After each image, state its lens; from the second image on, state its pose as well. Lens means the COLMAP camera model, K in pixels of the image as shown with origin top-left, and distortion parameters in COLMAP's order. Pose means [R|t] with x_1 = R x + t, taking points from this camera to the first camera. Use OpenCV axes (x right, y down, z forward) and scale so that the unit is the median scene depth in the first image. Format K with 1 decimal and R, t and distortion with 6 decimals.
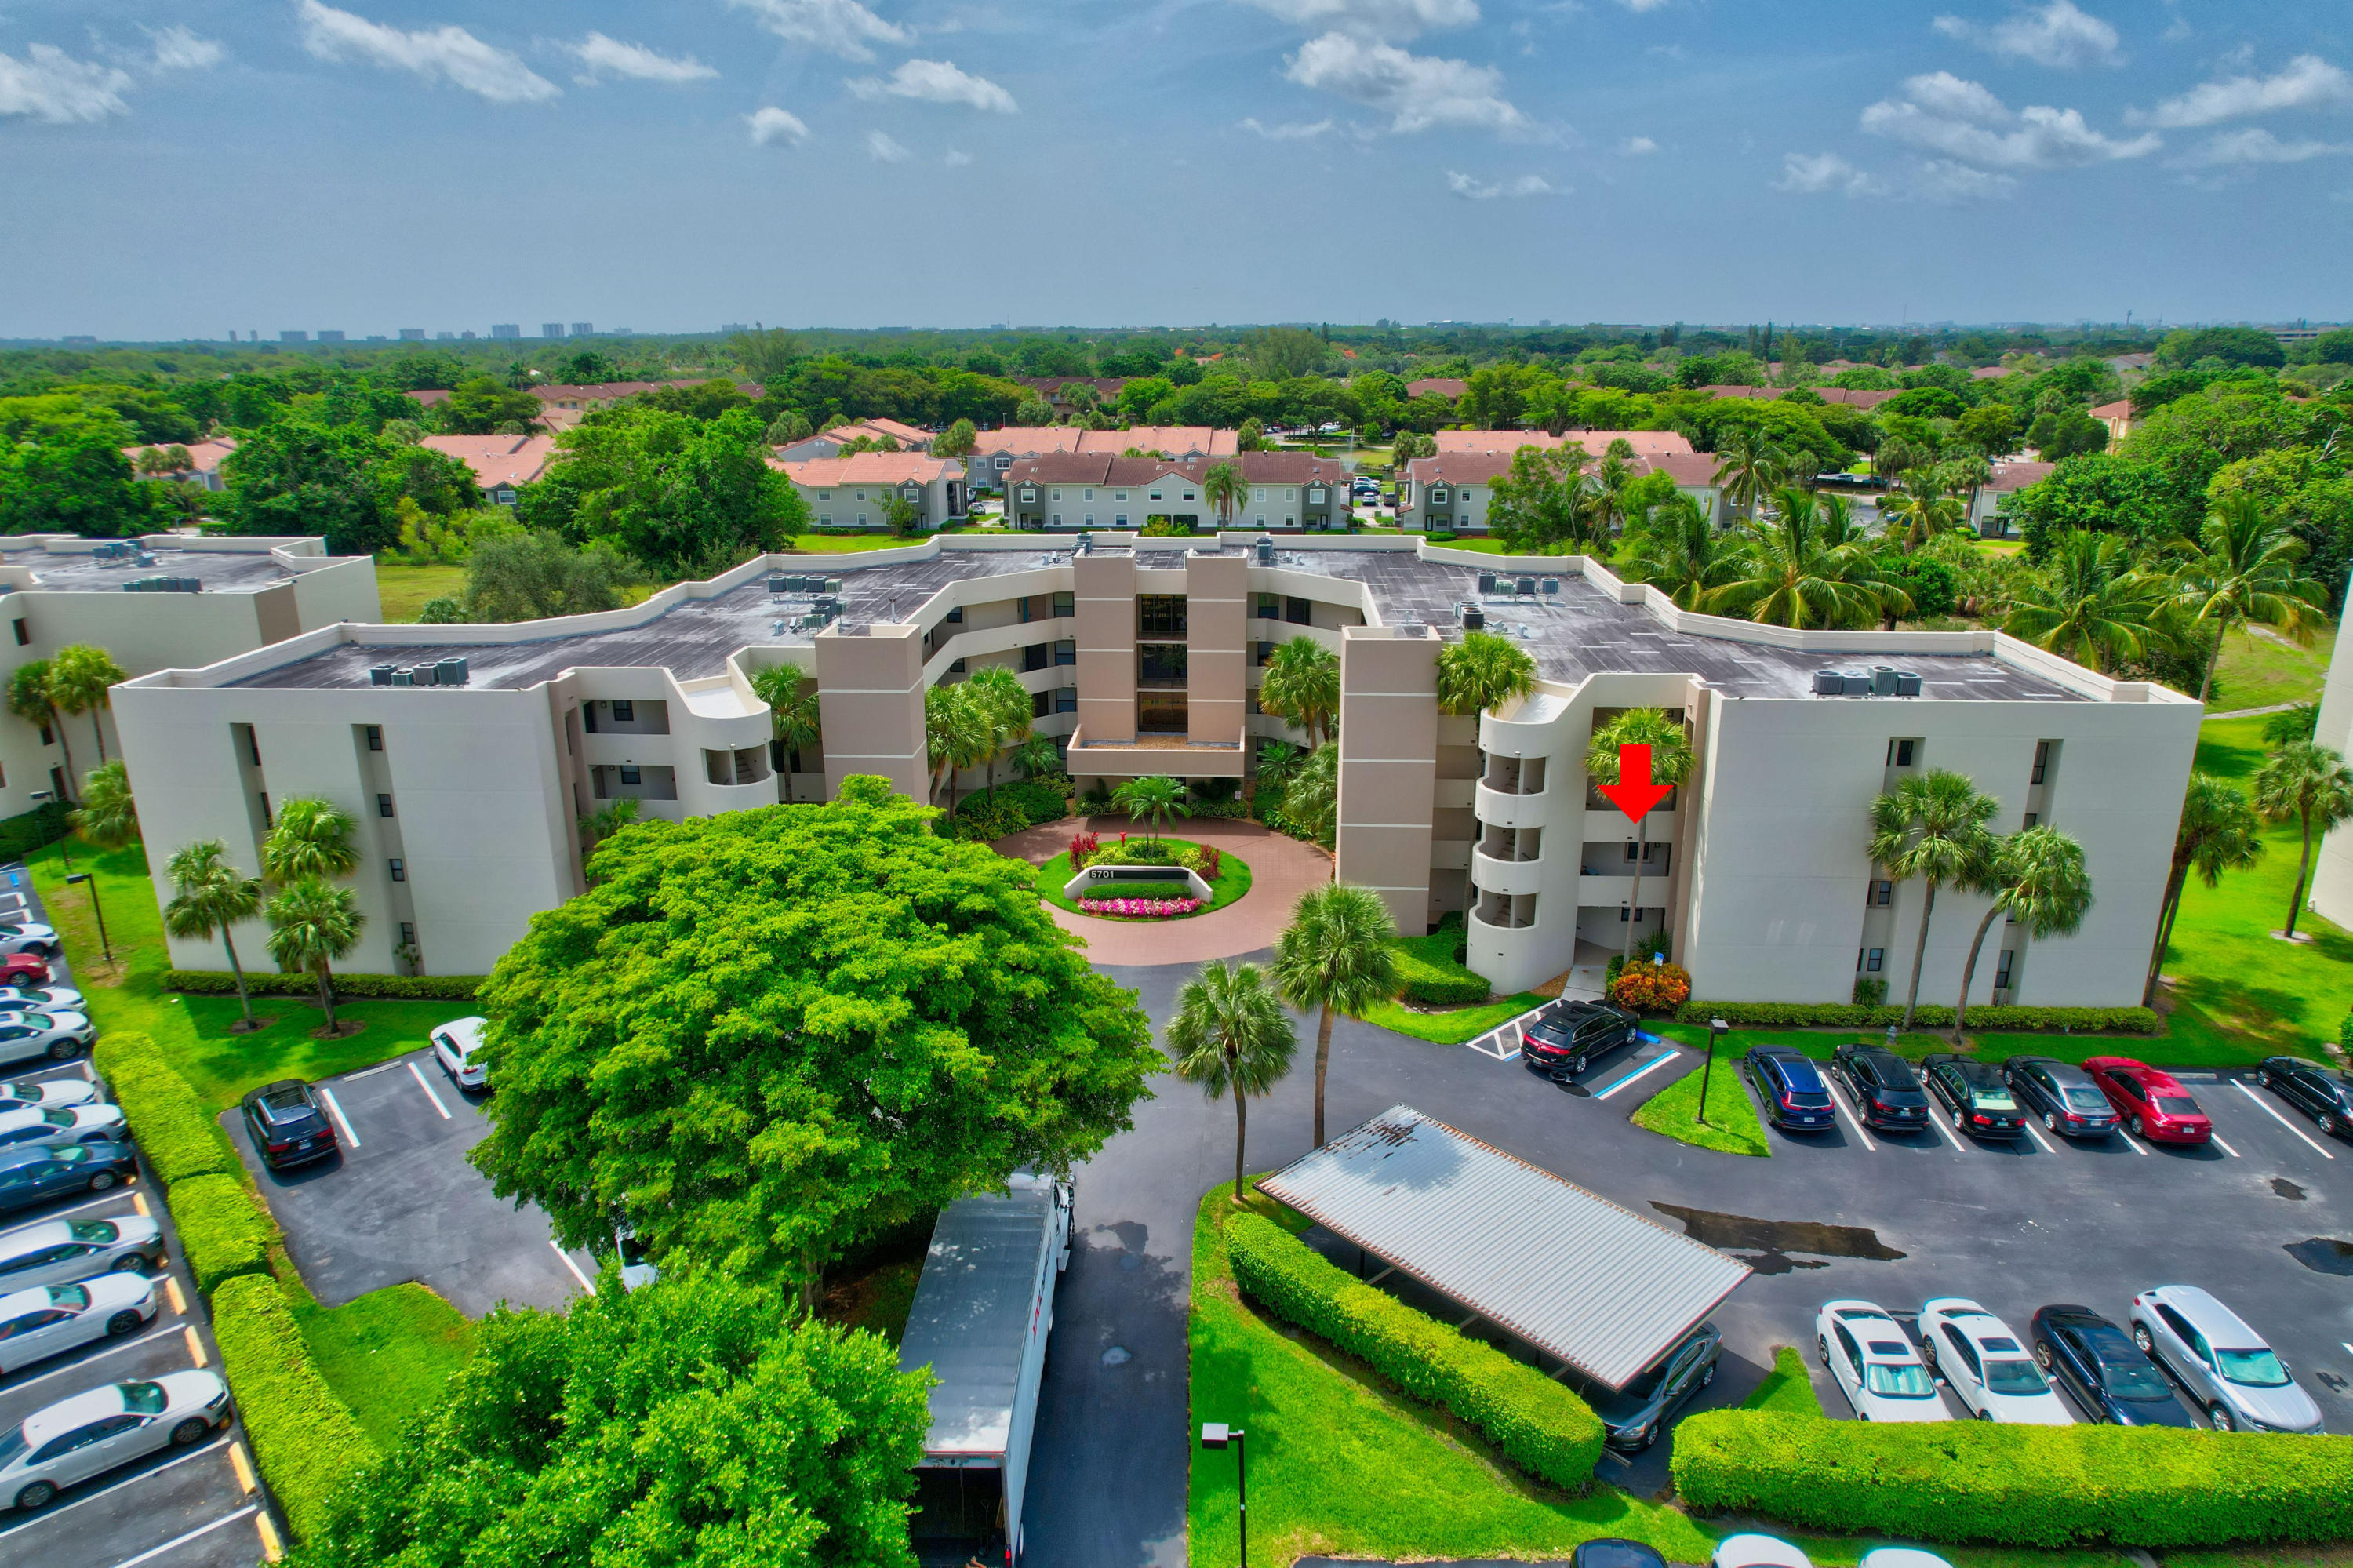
lens RADIAL K [[1487.9, 0, 1177.3], [0, 1487.9, 791.6], [0, 0, 1]] dist [-0.080977, 0.073959]
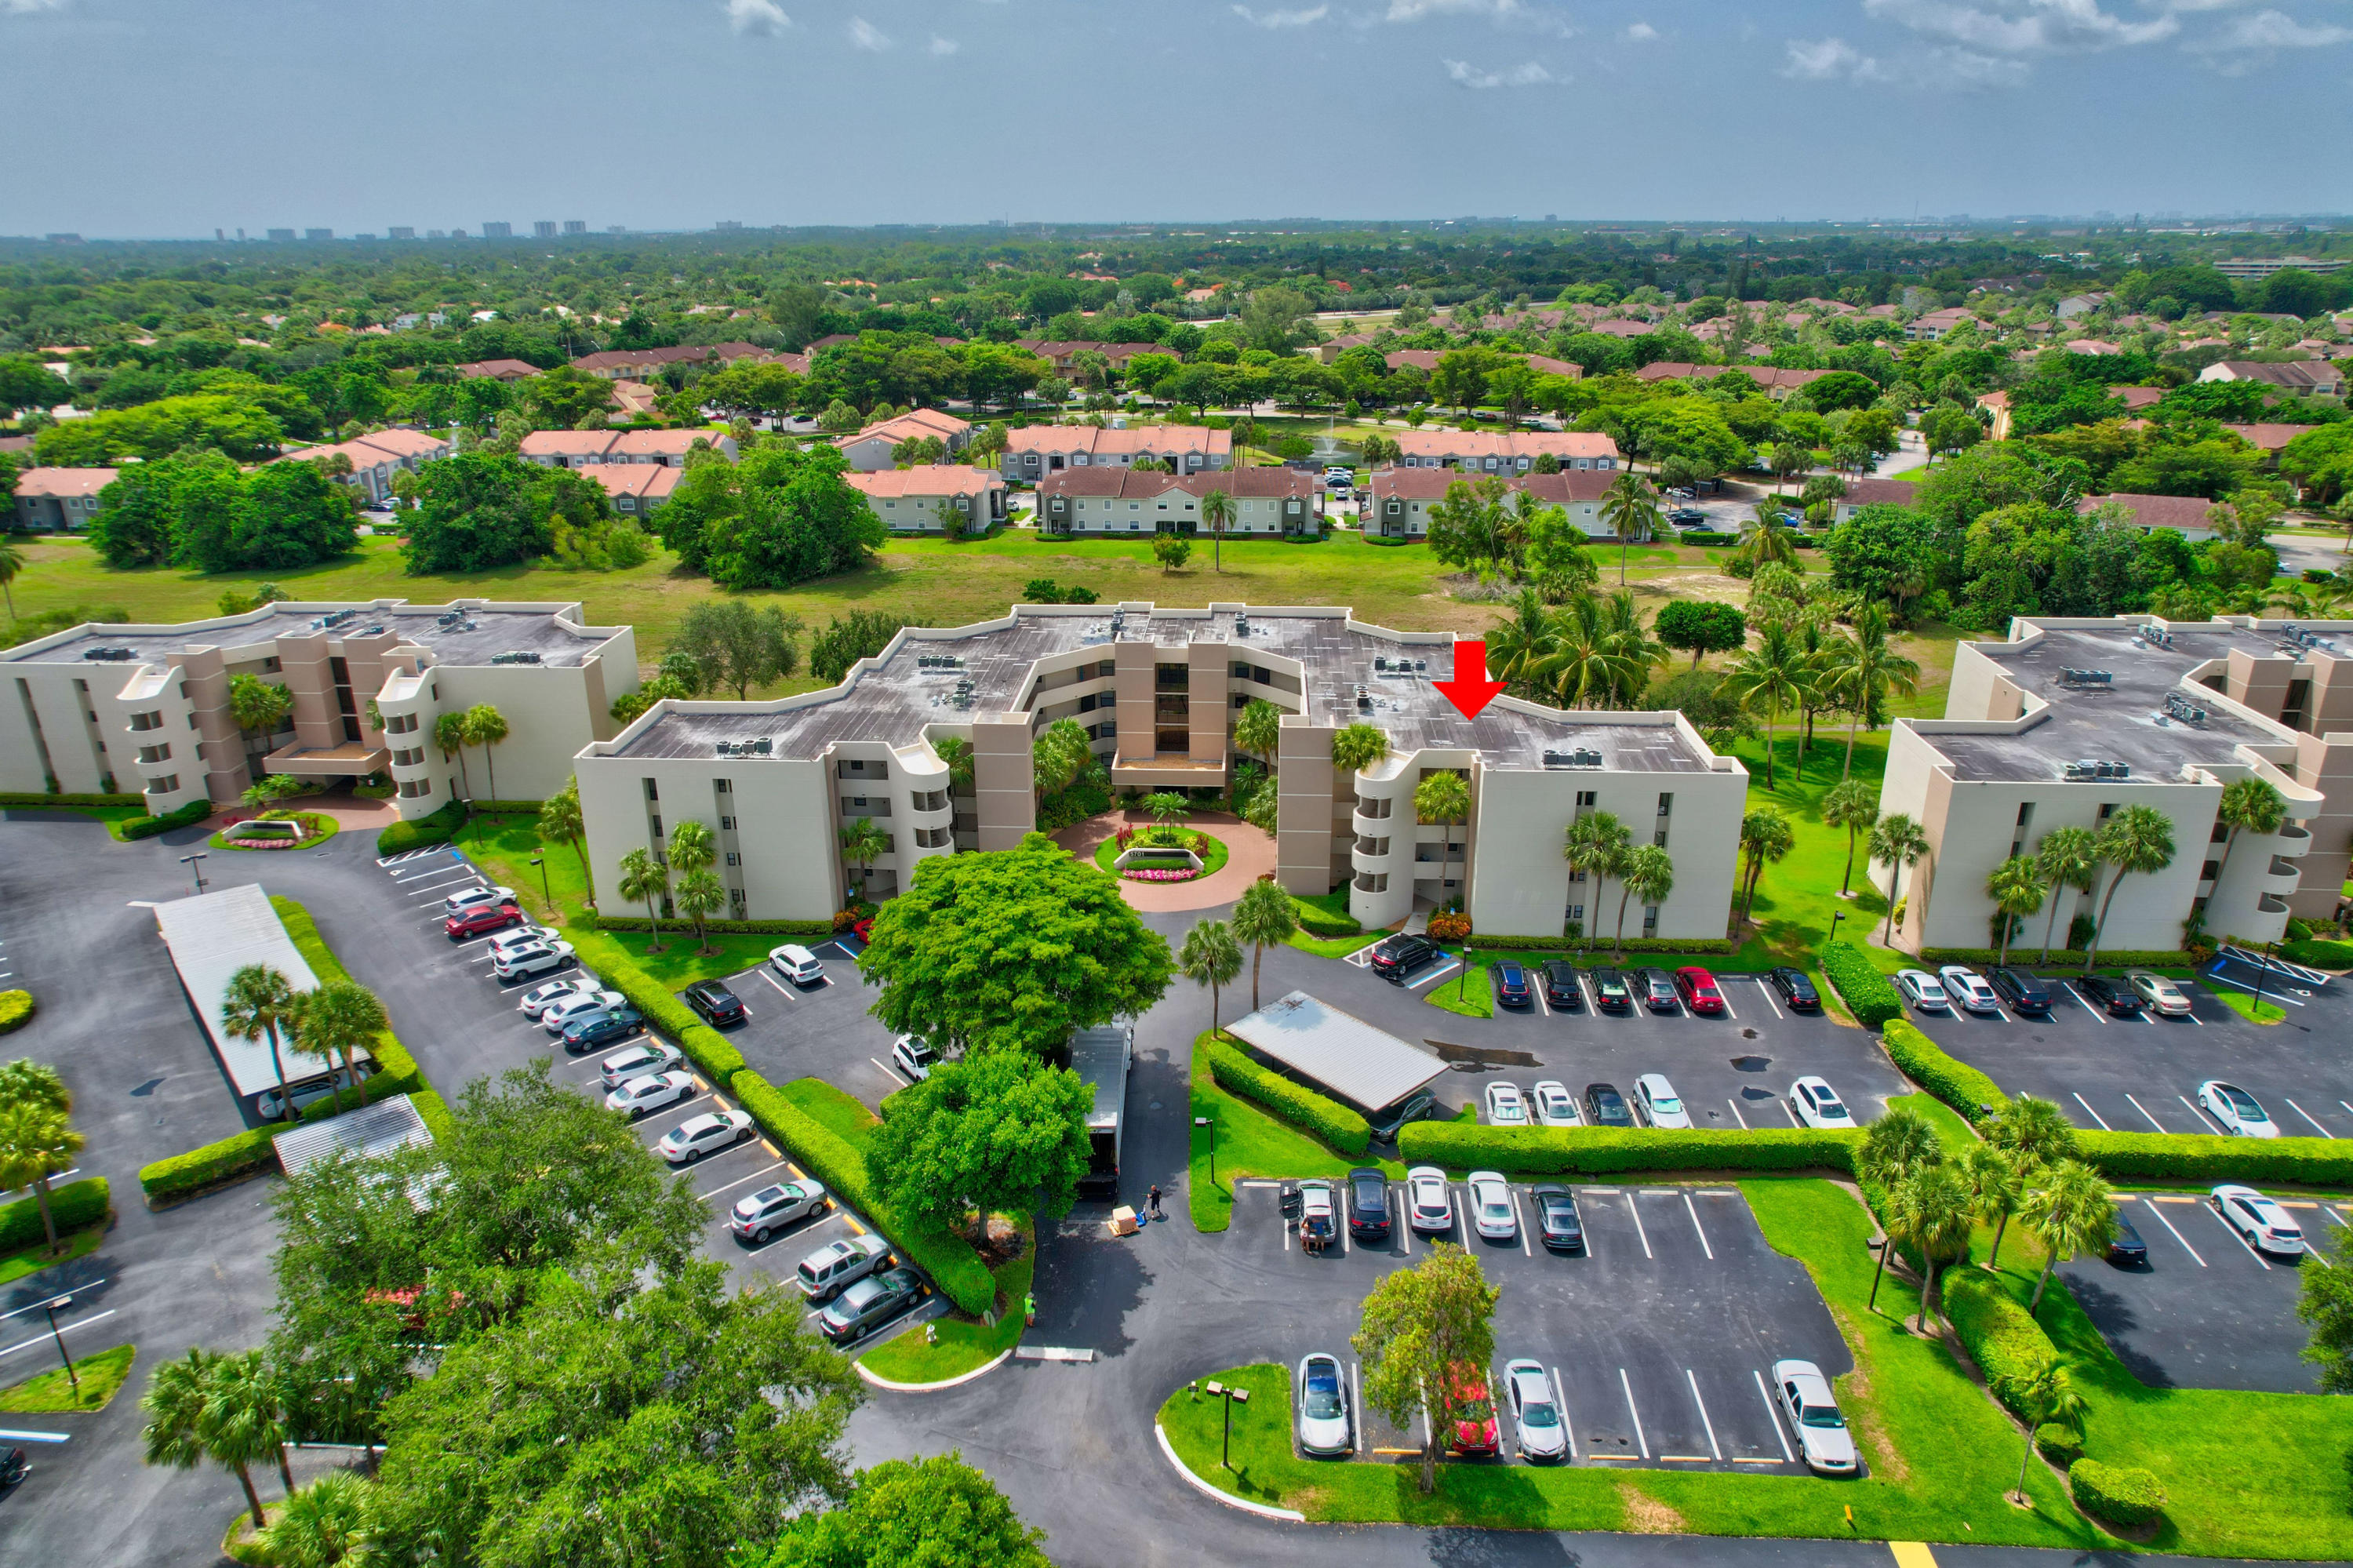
lens RADIAL K [[1483.5, 0, 1173.0], [0, 1483.5, 784.5], [0, 0, 1]] dist [-0.075048, 0.068327]
pose [[0.999995, -0.000554, -0.003169, -0.006669], [0.000747, 0.998141, 0.060941, -0.145583], [0.003129, -0.060943, 0.998136, -0.759522]]
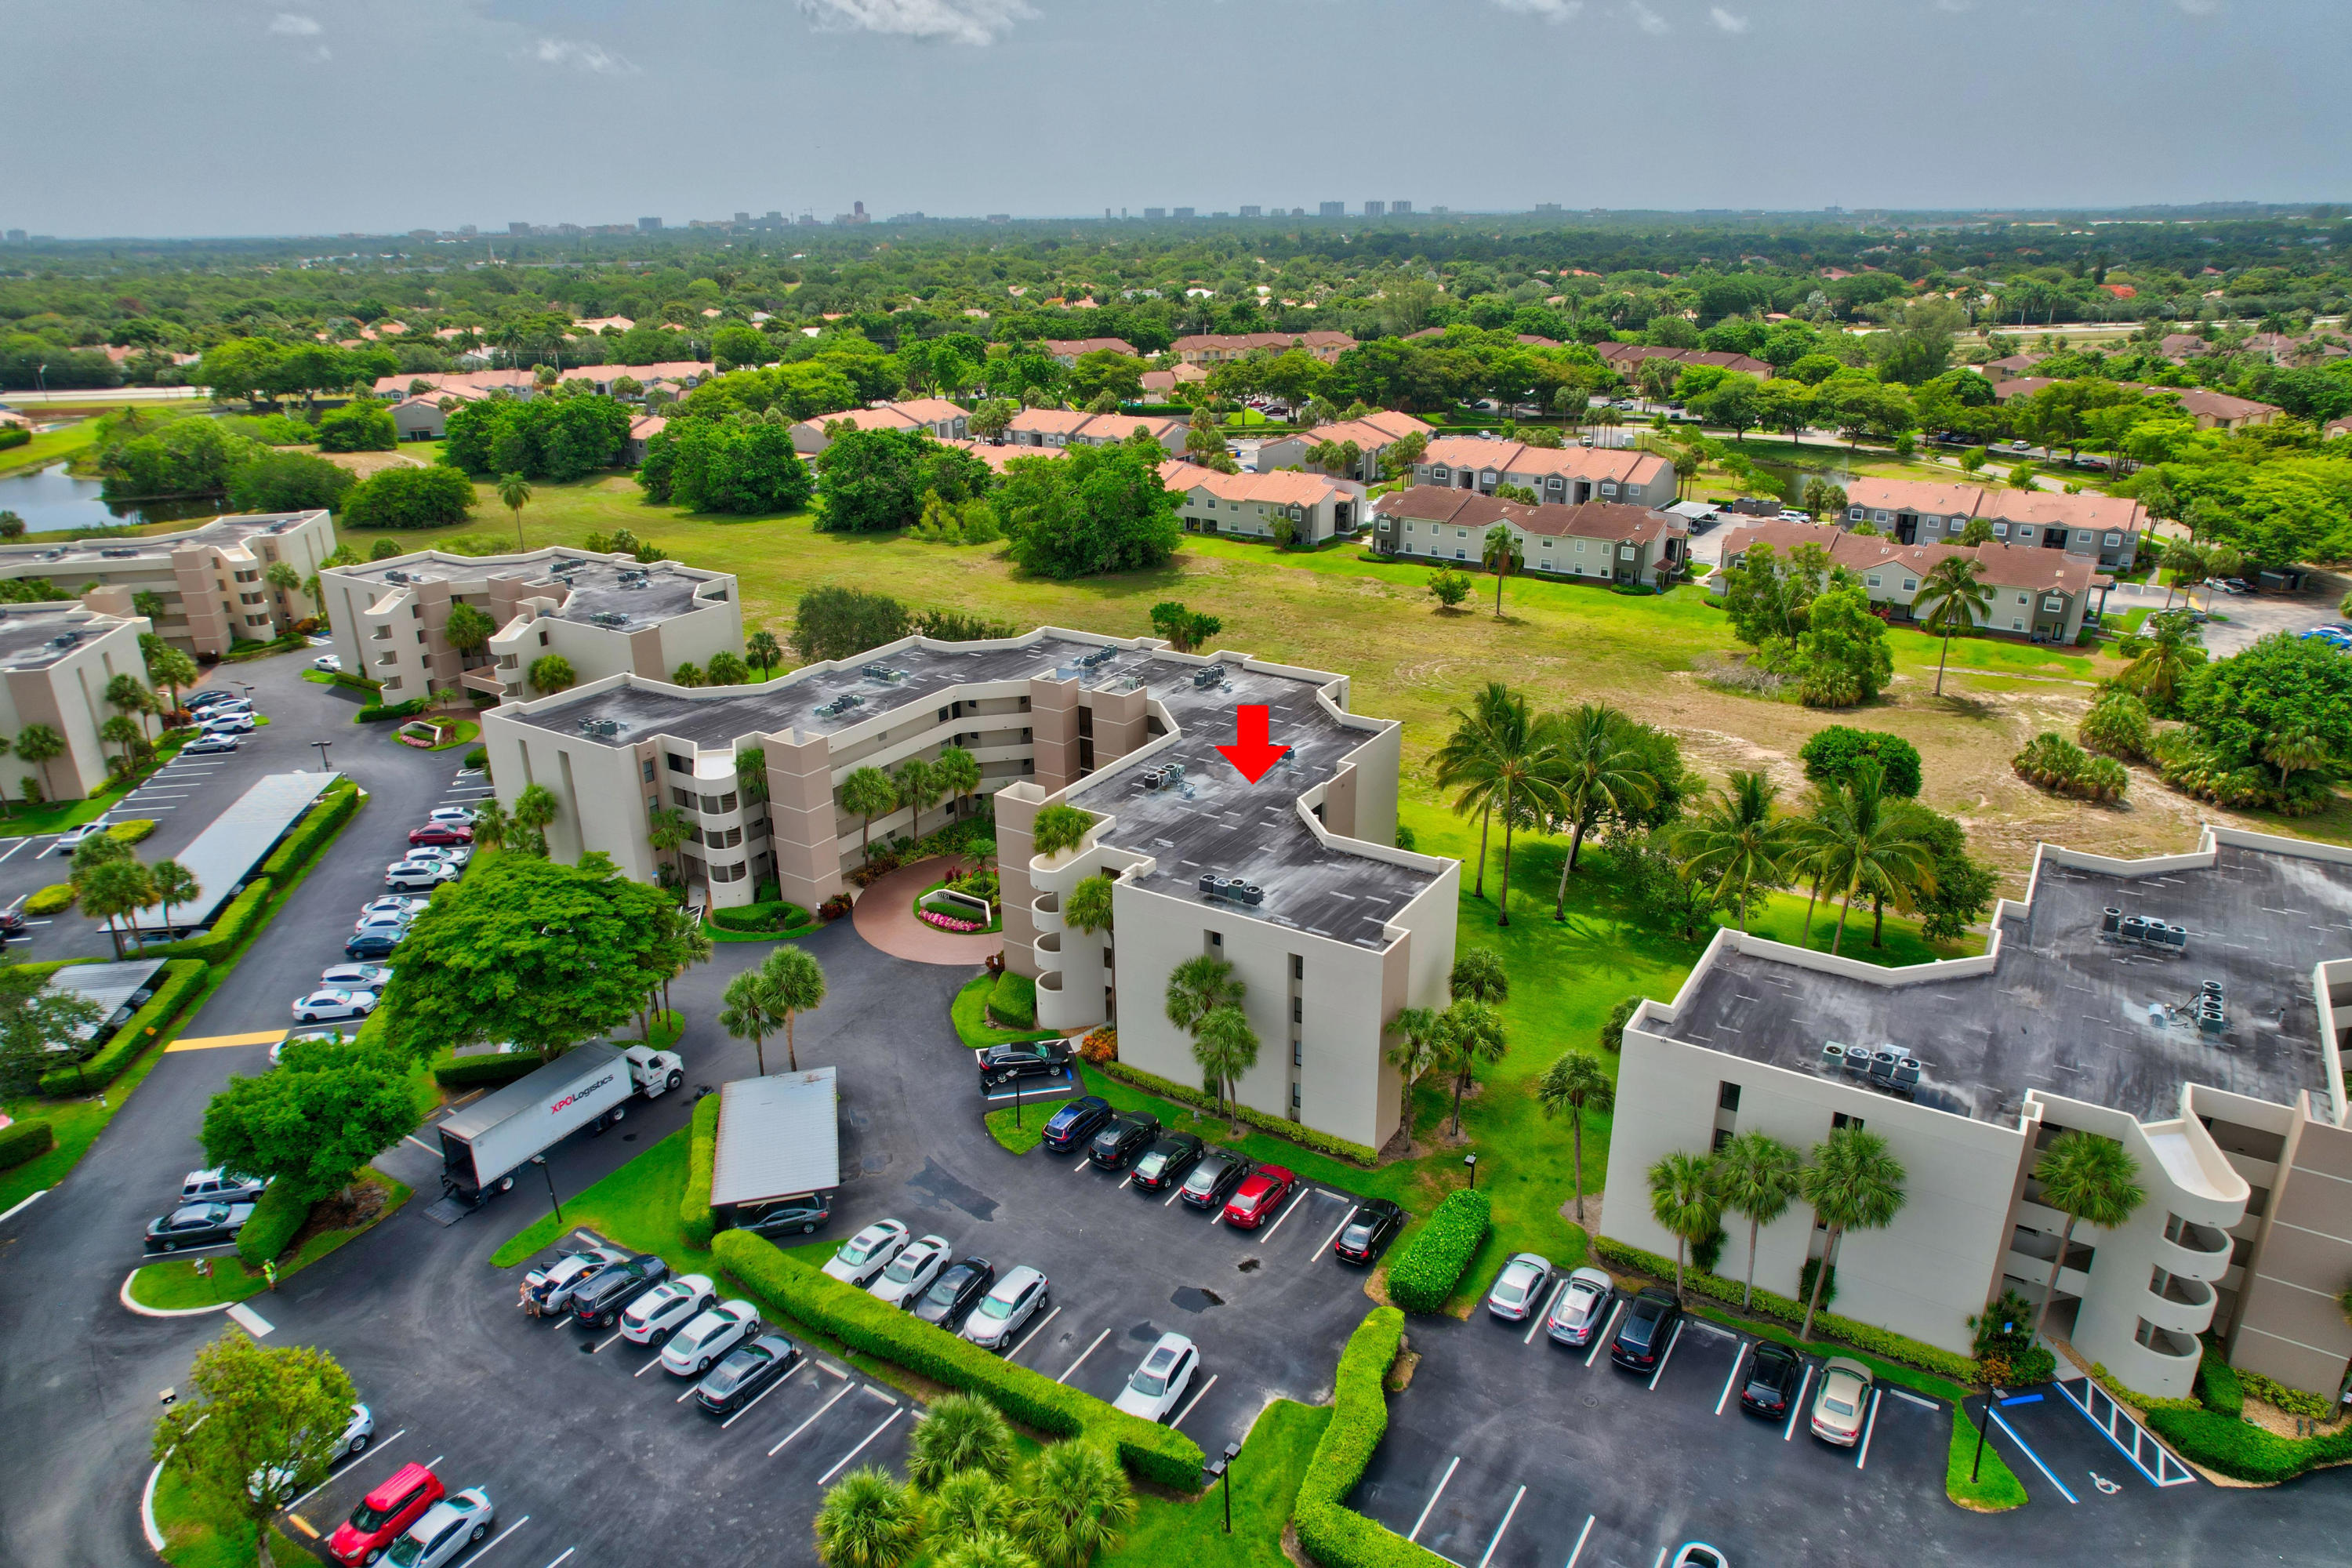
lens RADIAL K [[1487.2, 0, 1176.8], [0, 1487.2, 791.6], [0, 0, 1]] dist [-0.080977, 0.073959]
pose [[0.870939, 0.175071, -0.459147, 1.069695], [-0.140275, 0.984079, 0.109143, -0.320777], [0.470945, -0.030650, 0.881630, -0.353740]]
